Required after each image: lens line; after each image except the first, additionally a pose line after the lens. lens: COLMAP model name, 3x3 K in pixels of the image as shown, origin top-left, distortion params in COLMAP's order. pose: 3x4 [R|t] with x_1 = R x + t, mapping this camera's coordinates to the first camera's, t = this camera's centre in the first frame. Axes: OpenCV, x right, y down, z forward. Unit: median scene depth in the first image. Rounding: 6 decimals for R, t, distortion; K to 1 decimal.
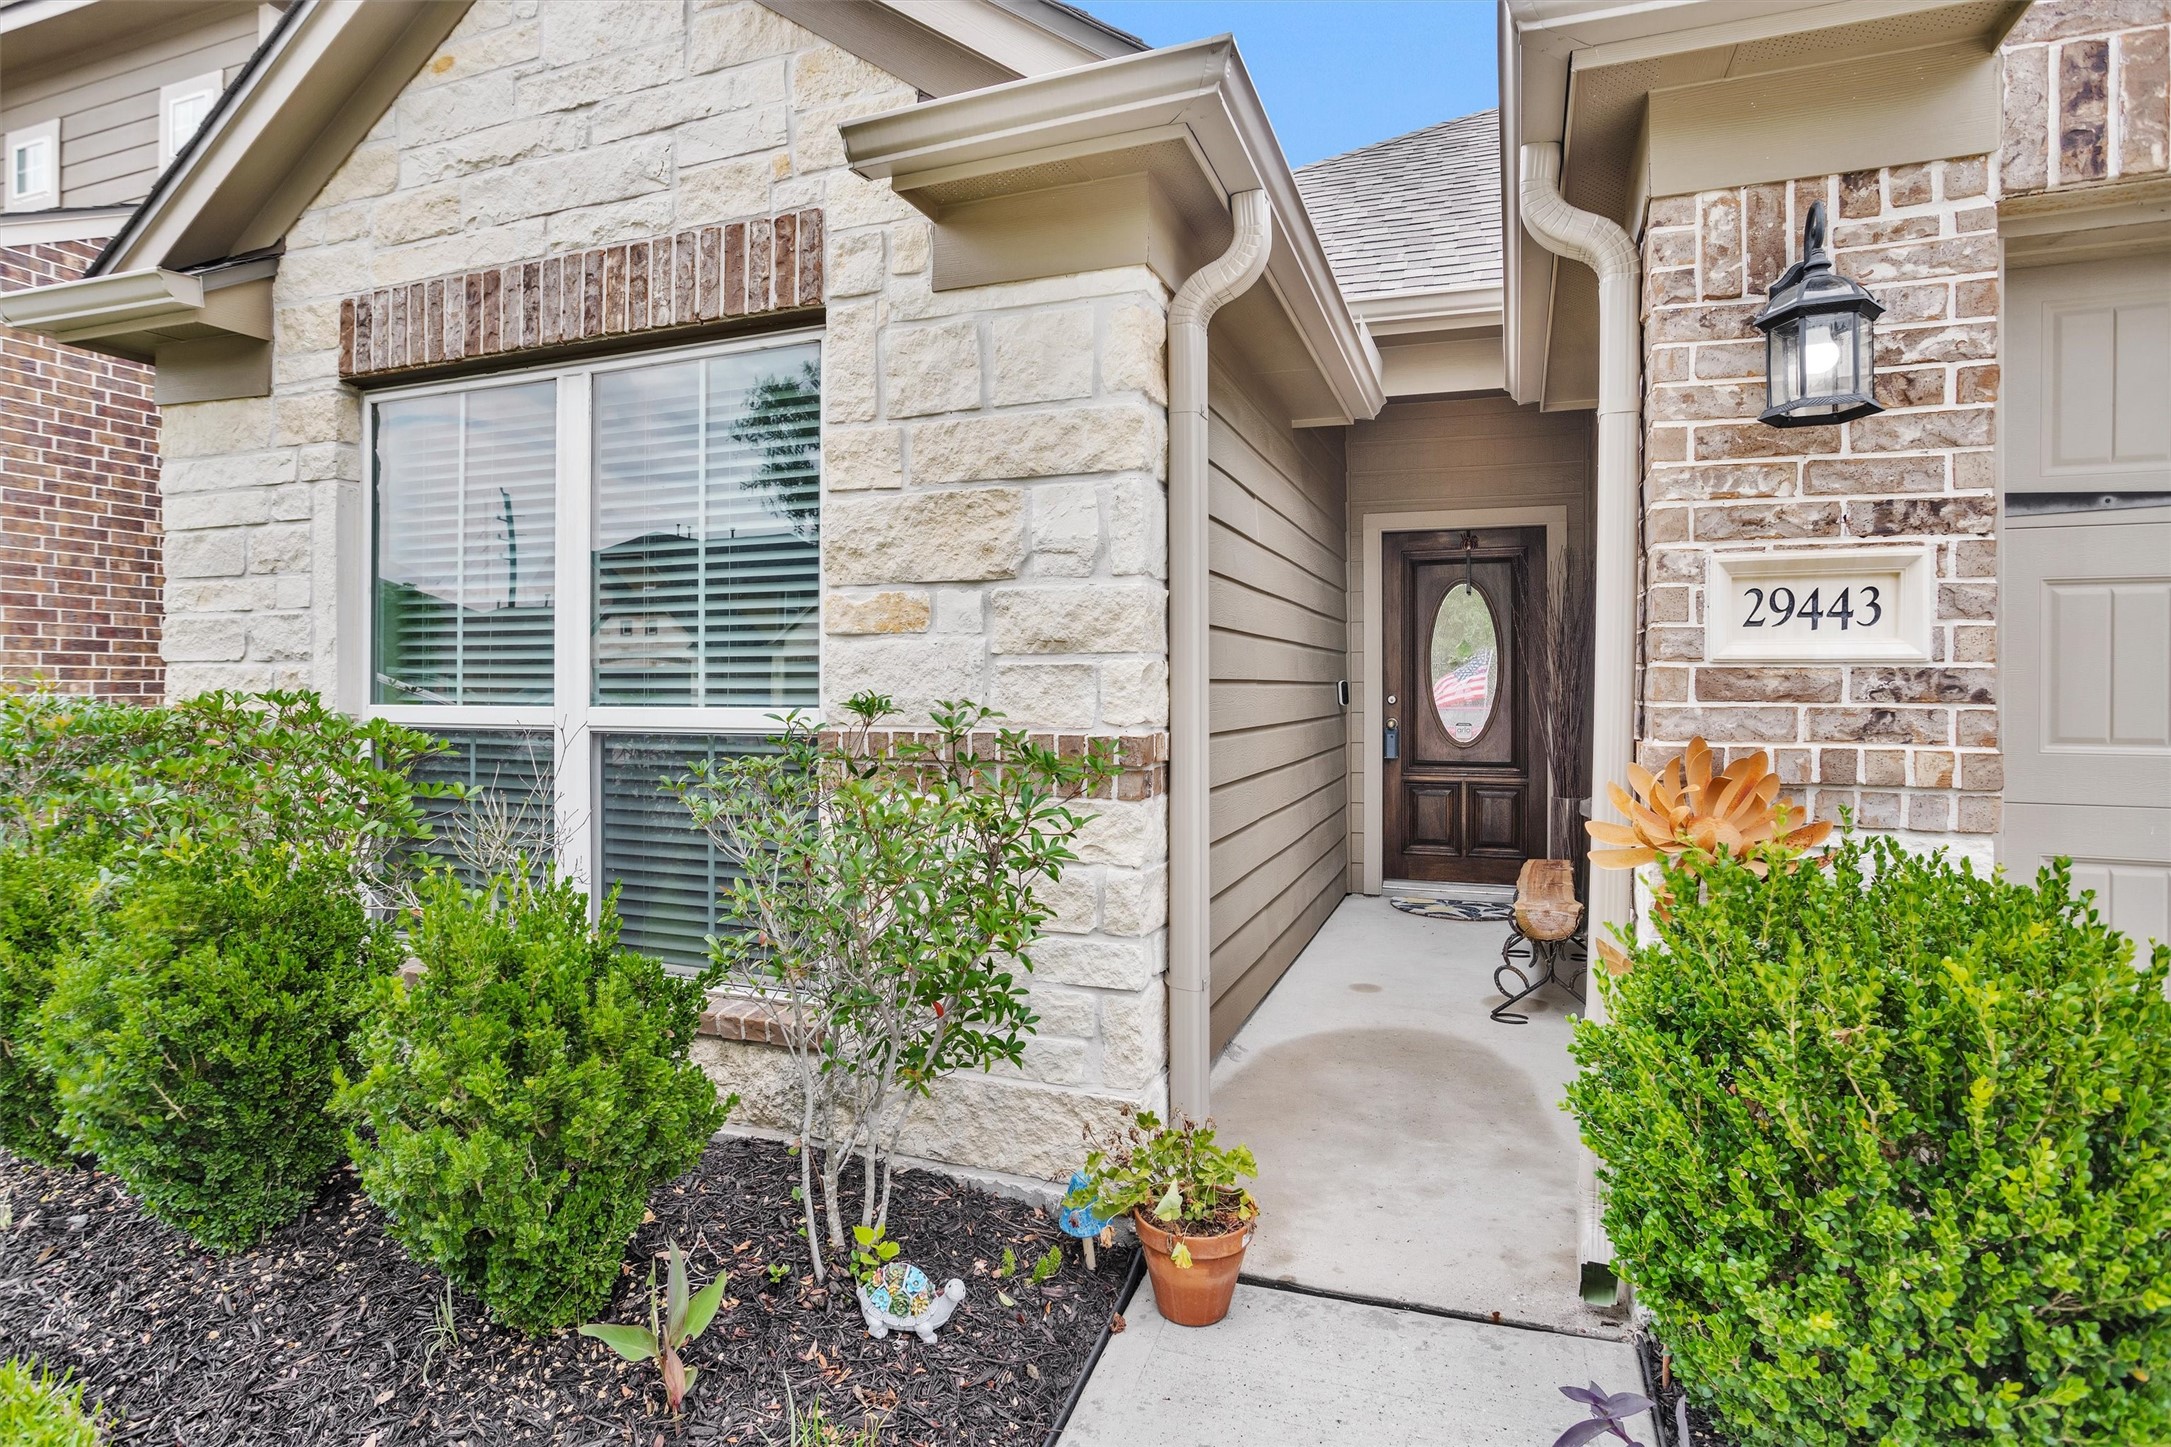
lens RADIAL K [[1038.3, 0, 1079.5], [0, 1038.3, 690.9], [0, 0, 1]] dist [-0.037693, 0.000697]
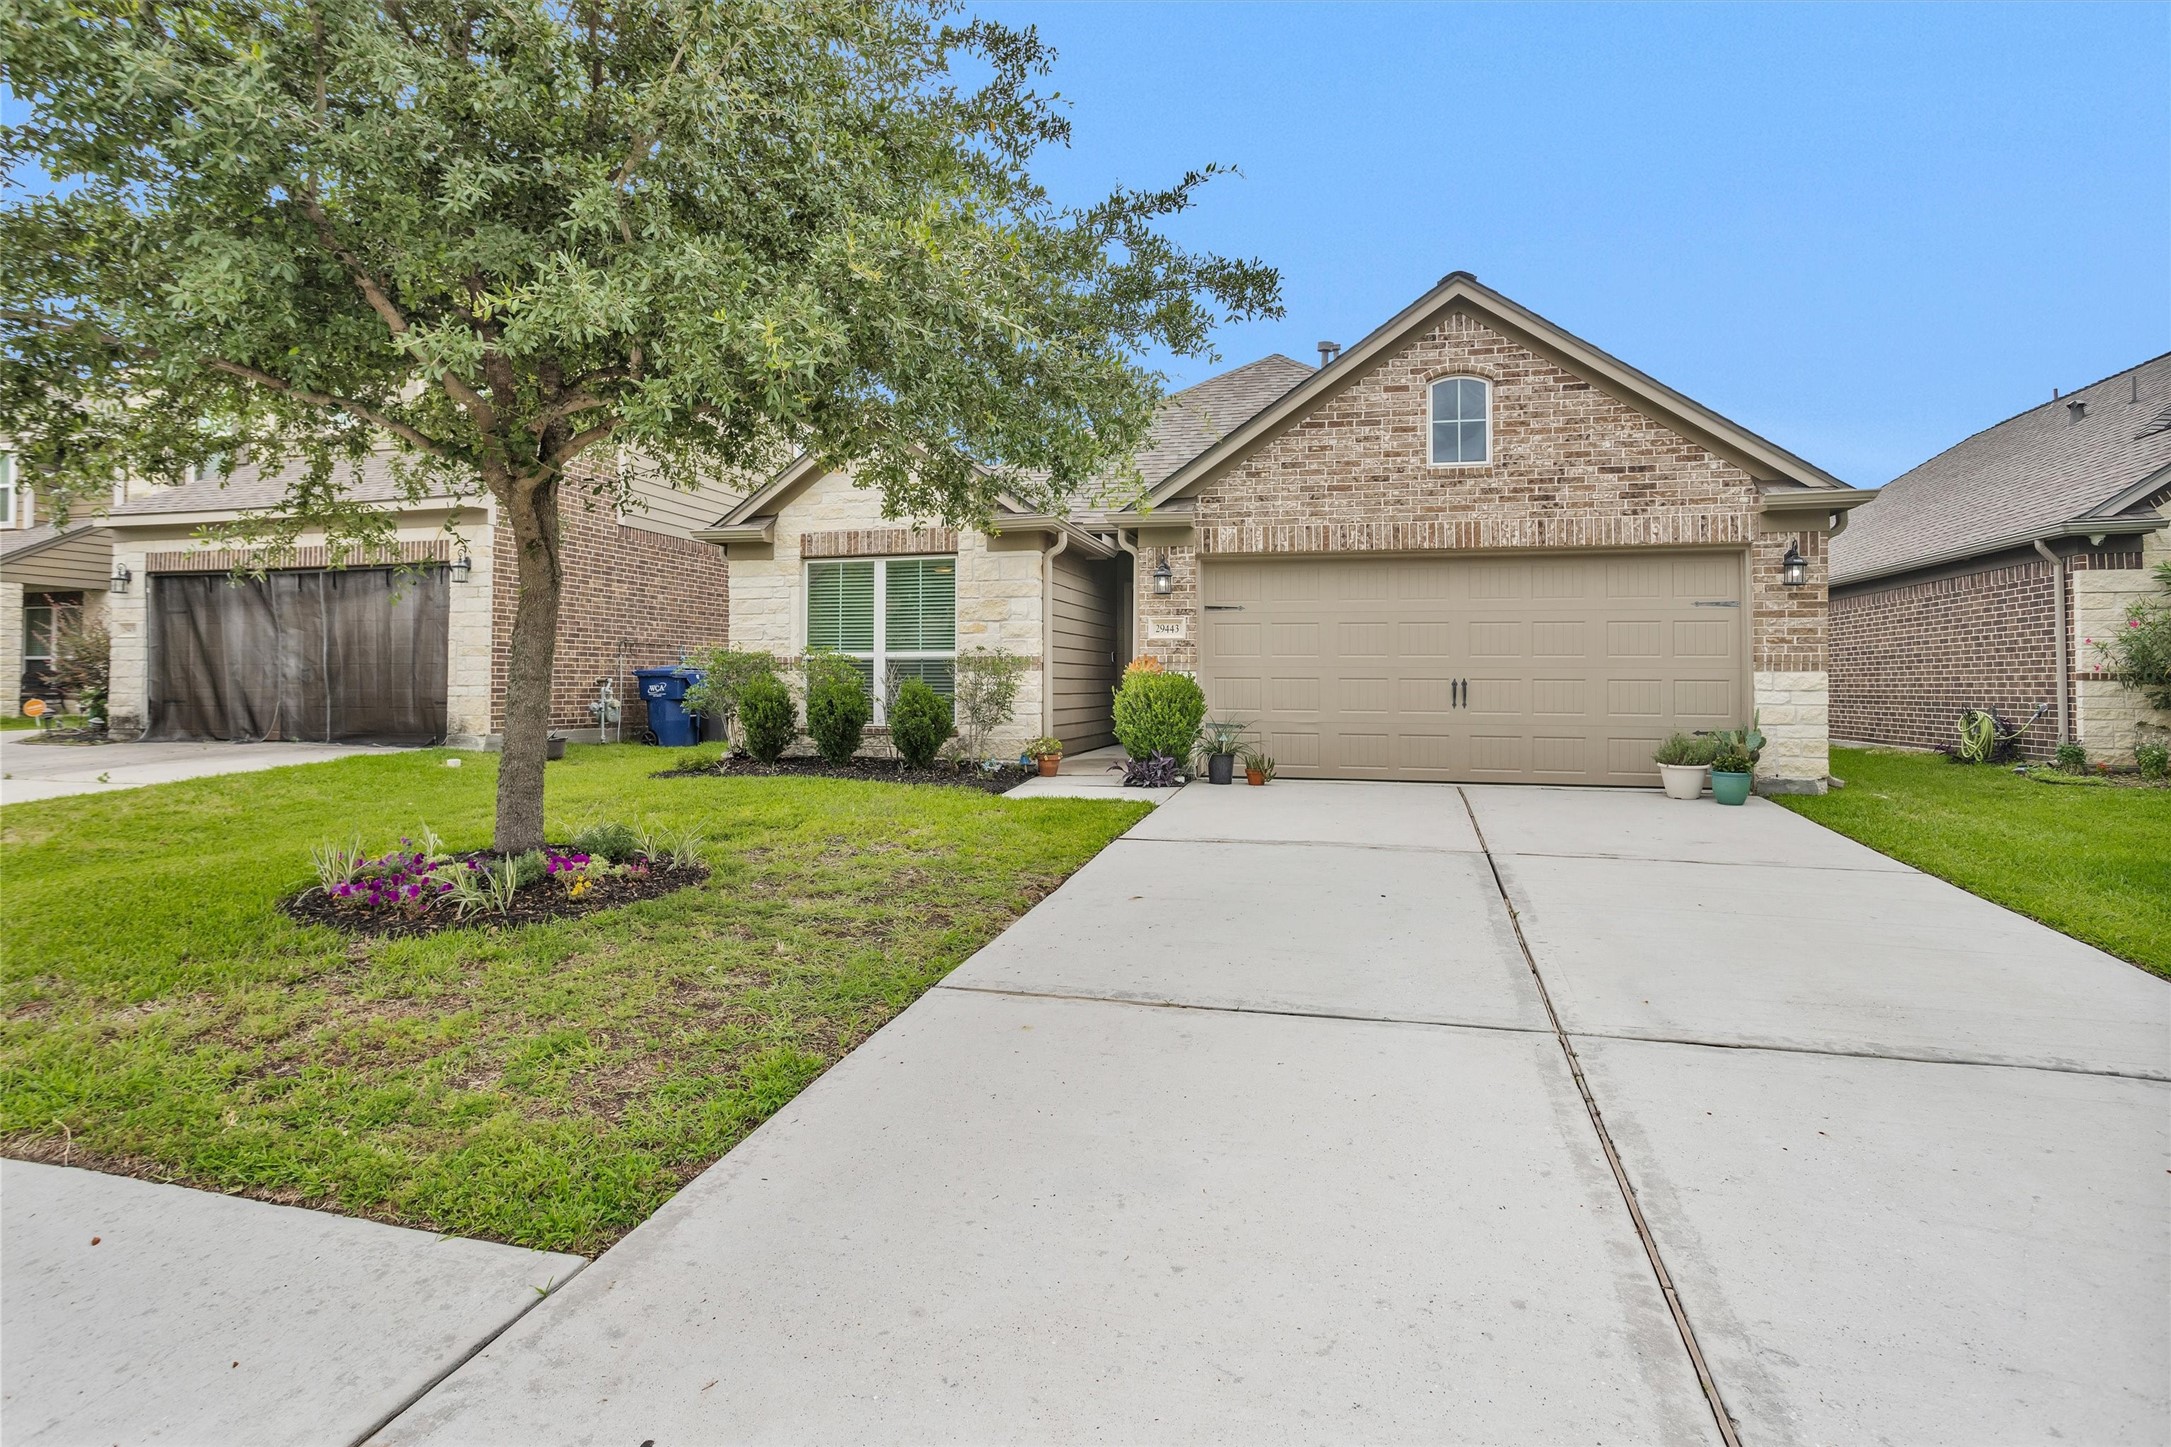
lens RADIAL K [[1038.3, 0, 1079.5], [0, 1038.3, 690.9], [0, 0, 1]] dist [-0.037693, 0.000697]
pose [[0.990776, -0.002757, 0.135484, -0.360301], [0.002266, 0.999990, 0.003781, 0.174882], [-0.135493, -0.003439, 0.990772, -3.414929]]
